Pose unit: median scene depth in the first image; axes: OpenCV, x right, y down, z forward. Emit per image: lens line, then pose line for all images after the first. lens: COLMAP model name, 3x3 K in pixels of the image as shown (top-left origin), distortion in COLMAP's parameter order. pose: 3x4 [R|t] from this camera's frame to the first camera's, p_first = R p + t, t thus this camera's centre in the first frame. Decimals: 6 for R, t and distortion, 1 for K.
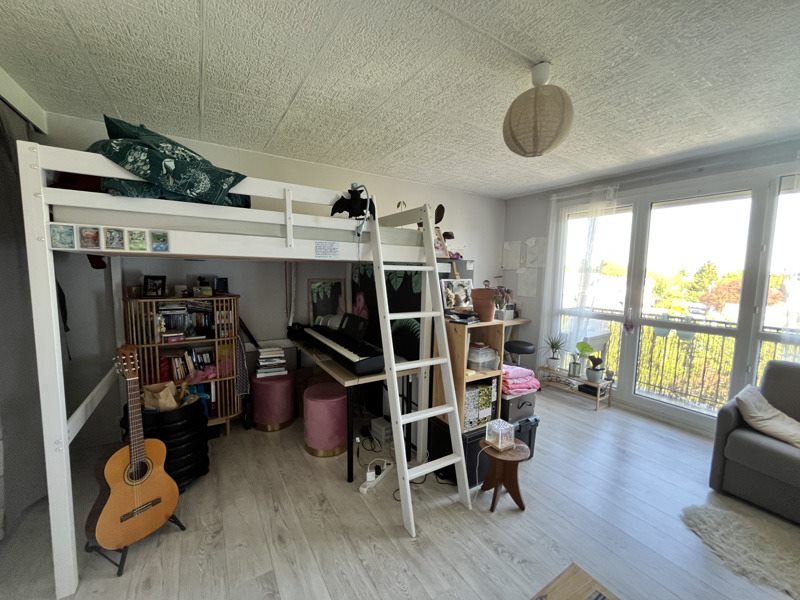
lens RADIAL K [[322.5, 0, 400.0], [0, 322.5, 300.0], [0, 0, 1]] dist [-0.000239, -0.000075]
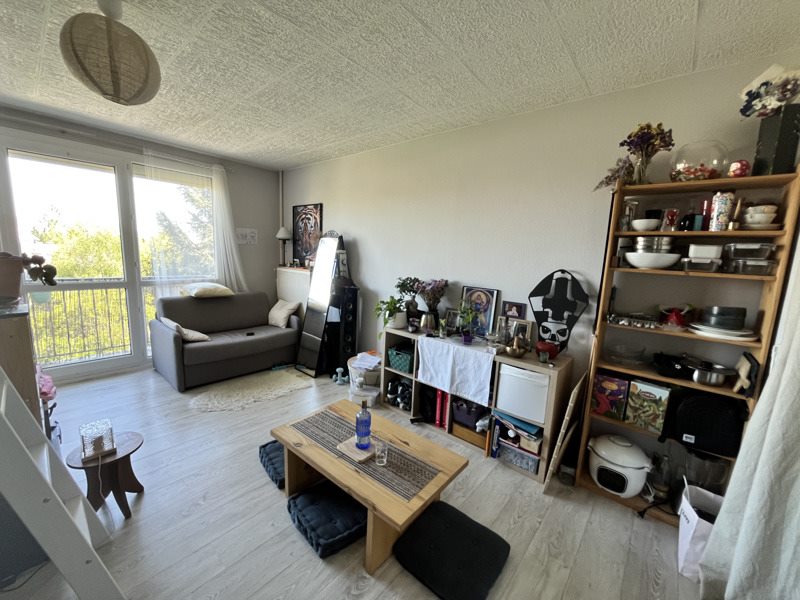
lens RADIAL K [[322.5, 0, 400.0], [0, 322.5, 300.0], [0, 0, 1]] dist [-0.000239, -0.000075]
pose [[-0.312269, -0.168282, 0.934970, -0.554609], [0.051325, 0.979760, 0.193485, -0.032143], [-0.948606, 0.108407, -0.297312, 0.441300]]
